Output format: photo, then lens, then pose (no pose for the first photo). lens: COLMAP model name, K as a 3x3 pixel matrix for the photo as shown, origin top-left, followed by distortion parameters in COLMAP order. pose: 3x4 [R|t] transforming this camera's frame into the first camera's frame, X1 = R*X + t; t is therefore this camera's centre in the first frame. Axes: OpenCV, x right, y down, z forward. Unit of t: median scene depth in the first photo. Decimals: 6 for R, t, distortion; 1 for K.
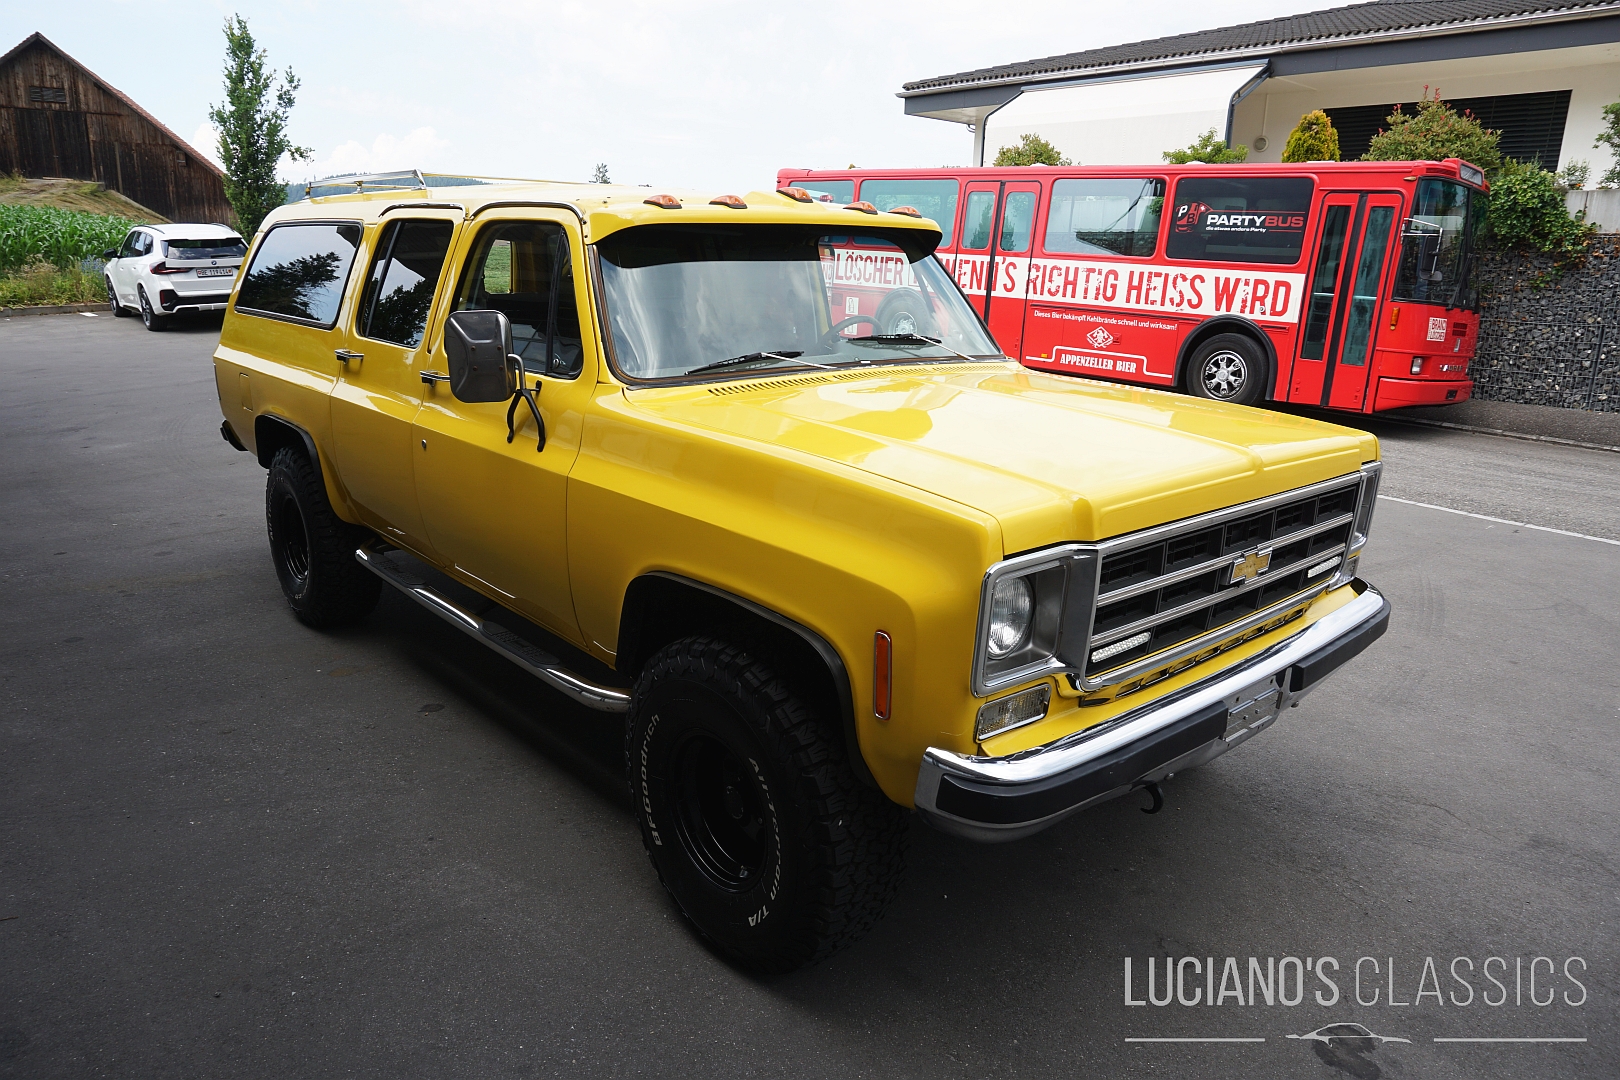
lens RADIAL K [[1066.7, 0, 810.0], [0, 1066.7, 540.0], [0, 0, 1]] dist [-0.009570, 0.001260]
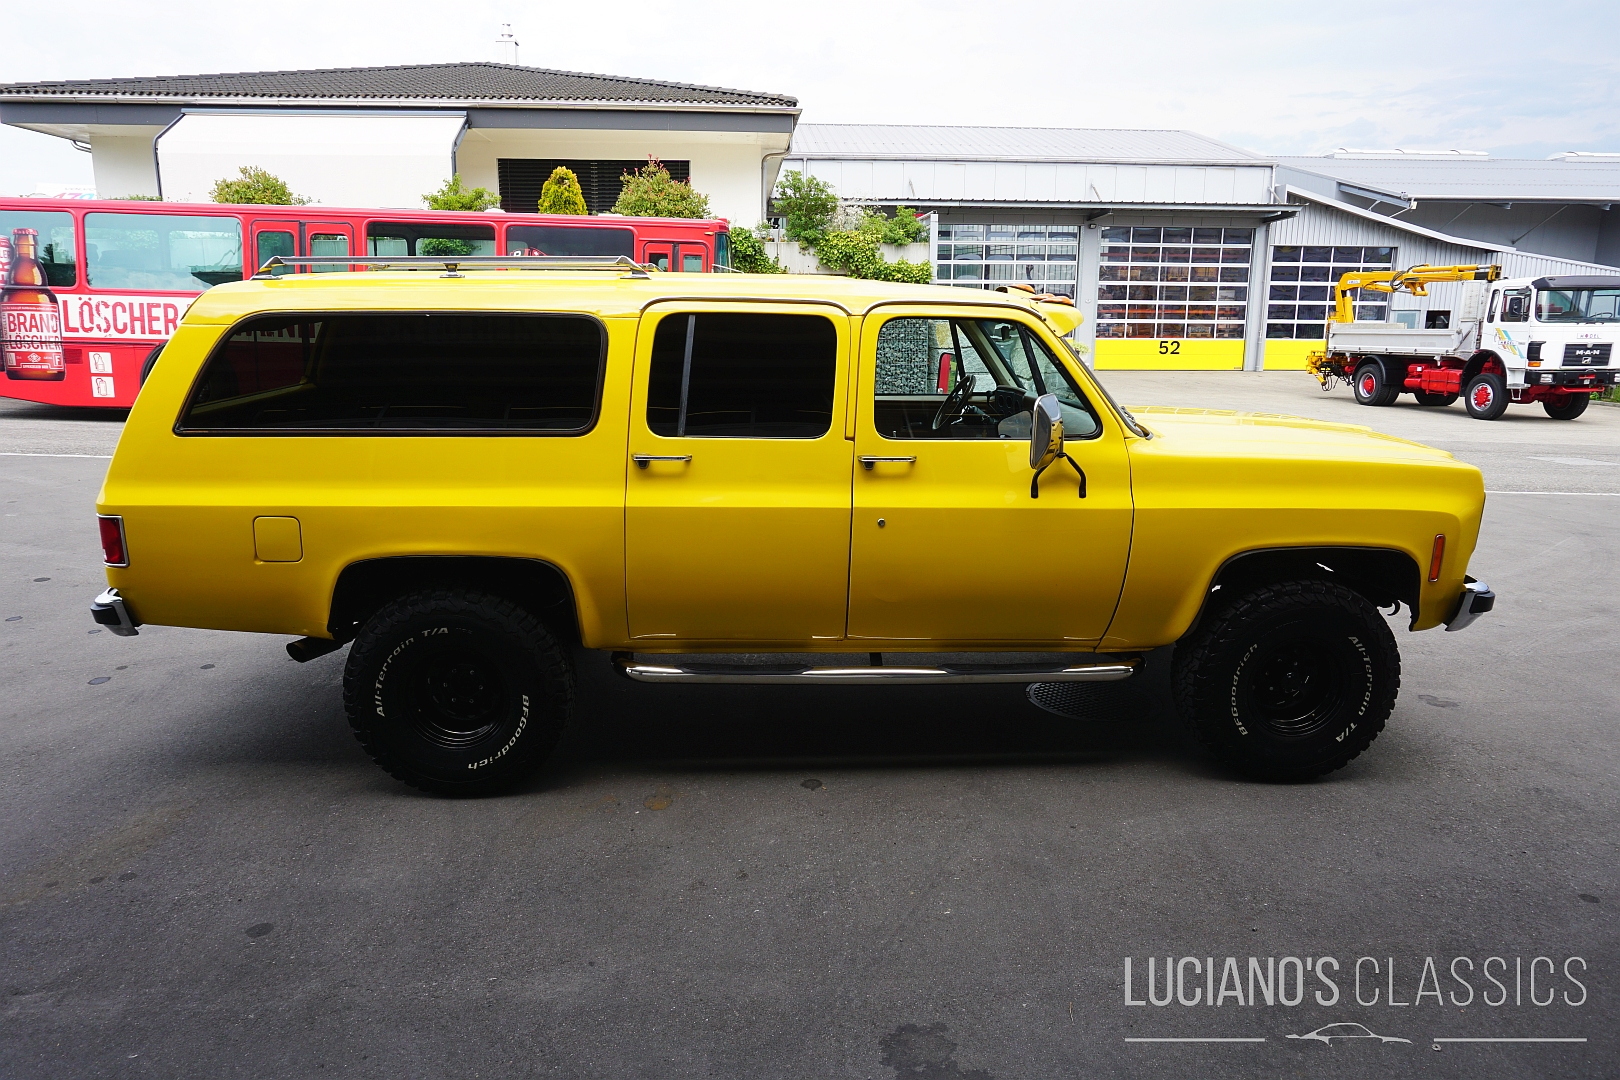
lens RADIAL K [[1081.7, 0, 806.9], [0, 1081.7, 534.6], [0, 0, 1]] dist [-0.035547, 0.018760]
pose [[0.629955, -0.187783, 0.753588, -0.310787], [0.207025, 0.975821, 0.070099, -0.042652], [-0.748531, 0.111852, 0.653599, 0.084997]]
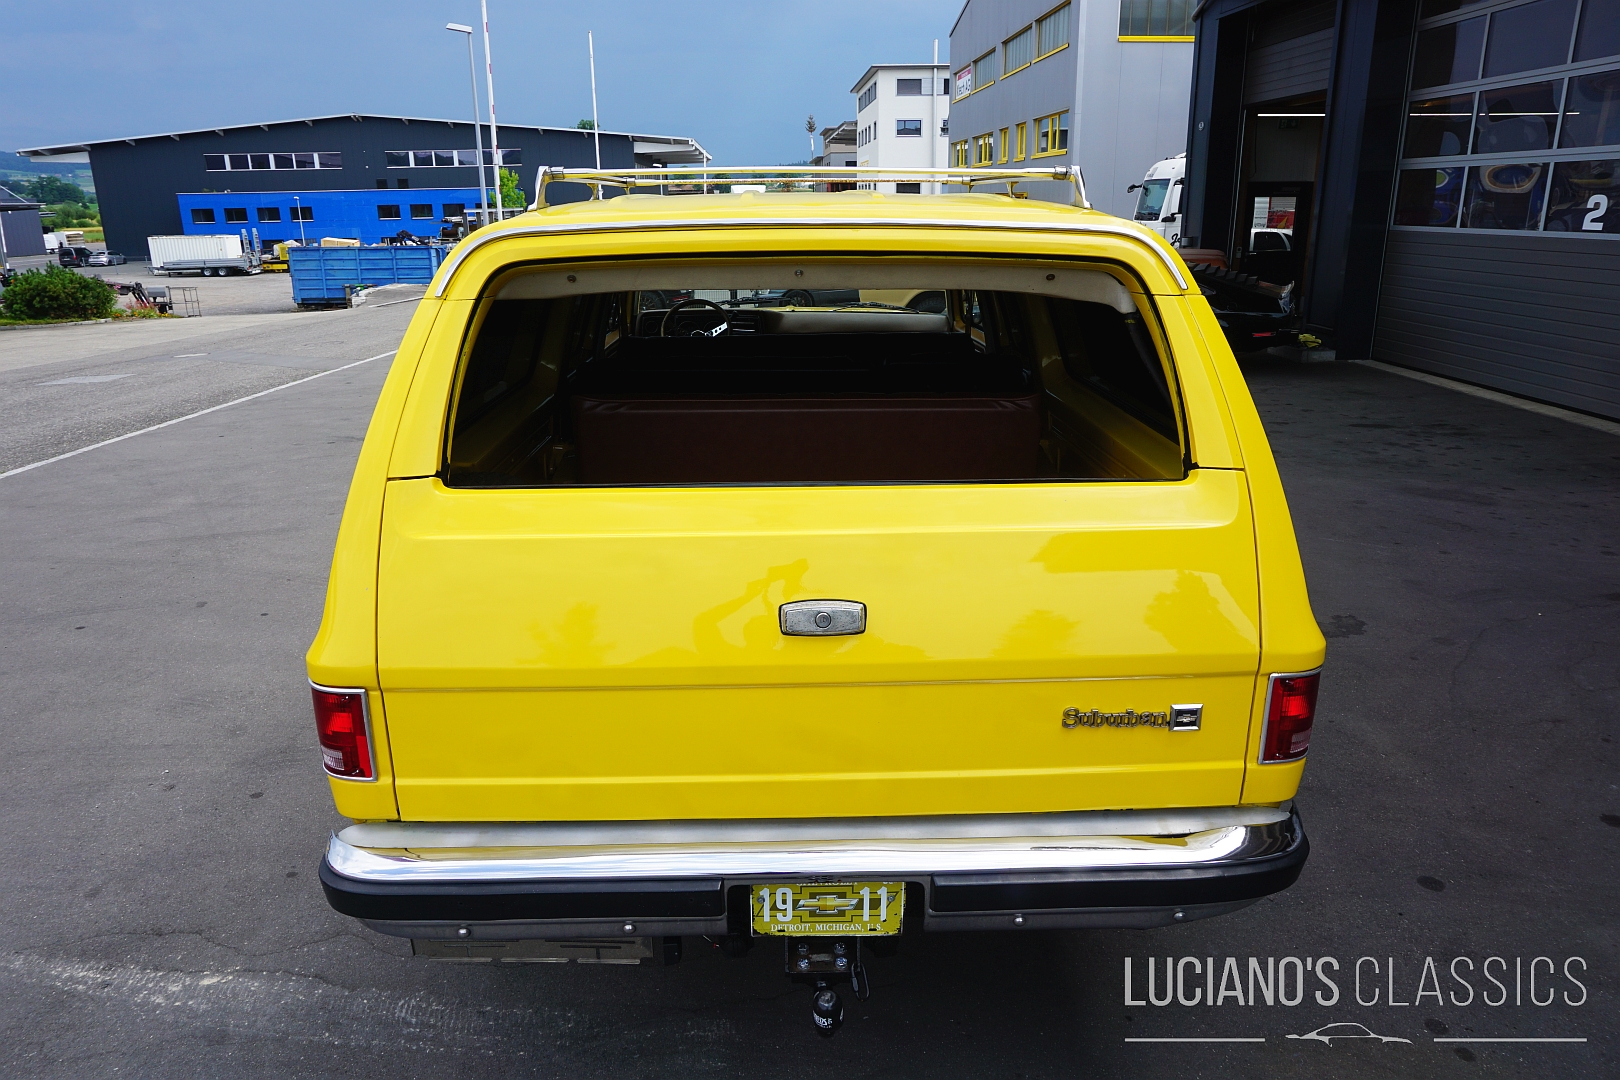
lens RADIAL K [[1081.4, 0, 809.7], [0, 1081.4, 535.9], [0, 0, 1]] dist [-0.038283, 0.023764]
pose [[-0.764393, -0.207021, 0.610611, -0.250826], [0.155038, 0.860244, 0.485740, -0.159781], [-0.625833, 0.465964, -0.625468, 0.516262]]
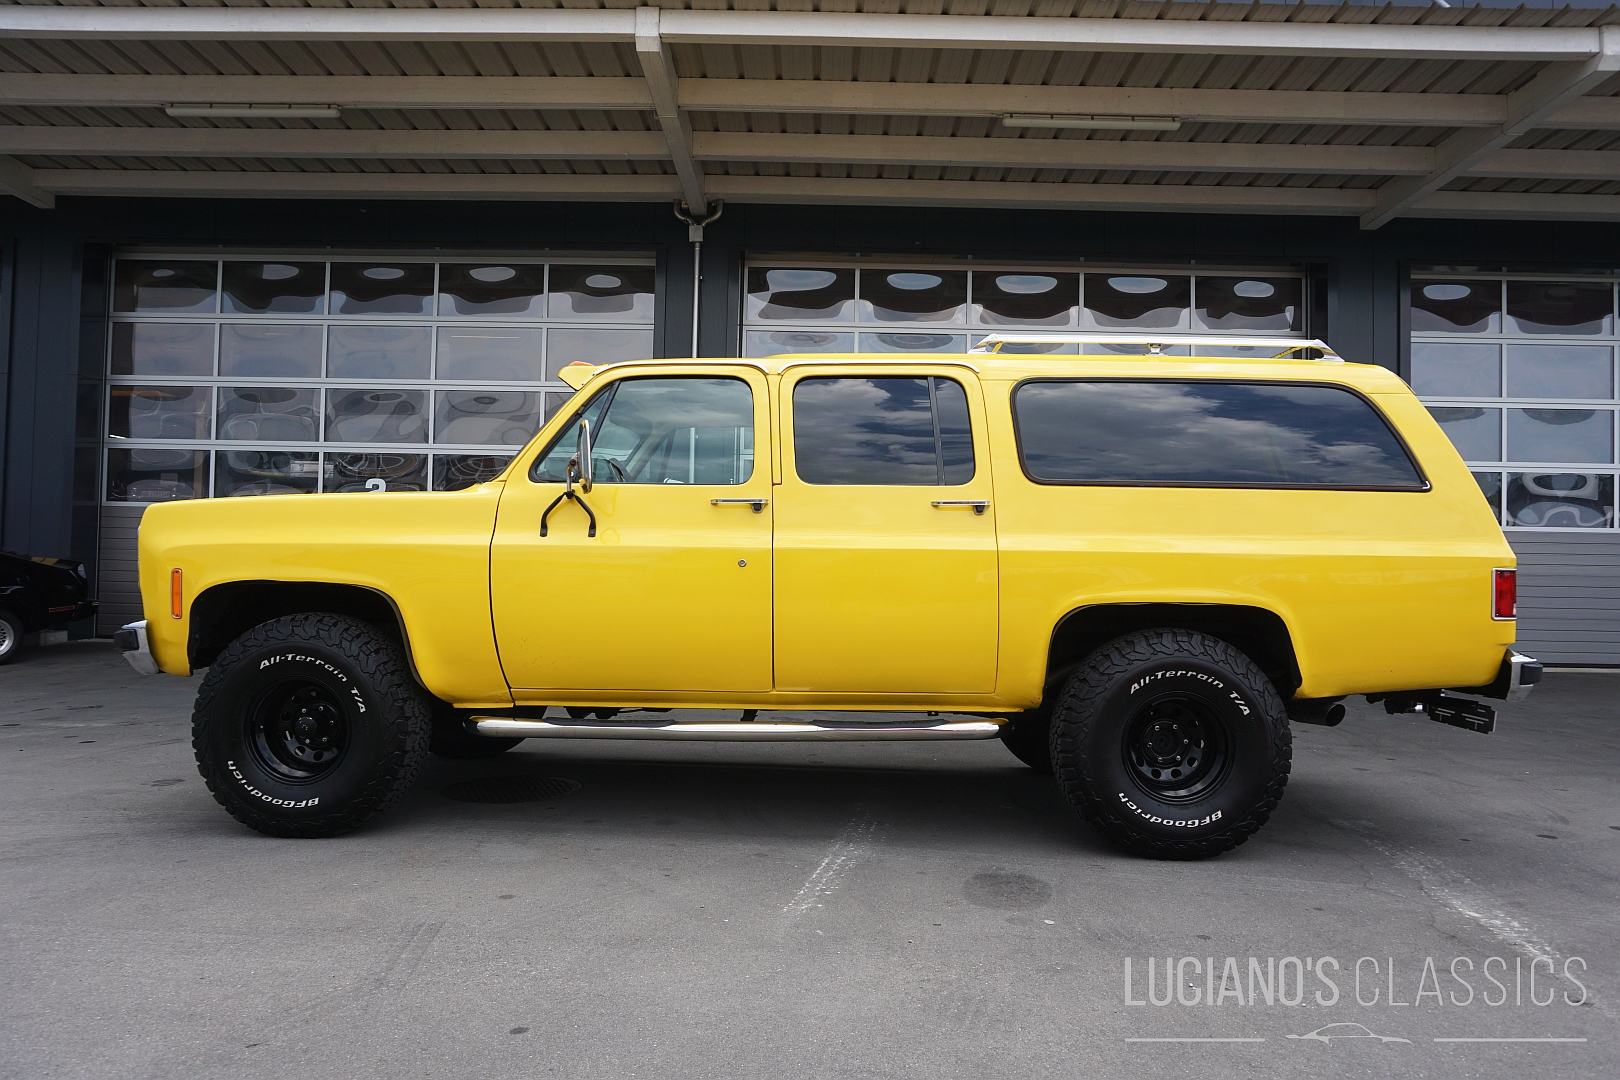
lens RADIAL K [[1081.4, 0, 809.7], [0, 1081.4, 535.9], [0, 0, 1]] dist [-0.038283, 0.023764]
pose [[-0.689215, -0.059487, -0.722111, 0.201148], [-0.219996, 0.966755, 0.130333, -0.090357], [0.690351, 0.248688, -0.679389, 0.537914]]
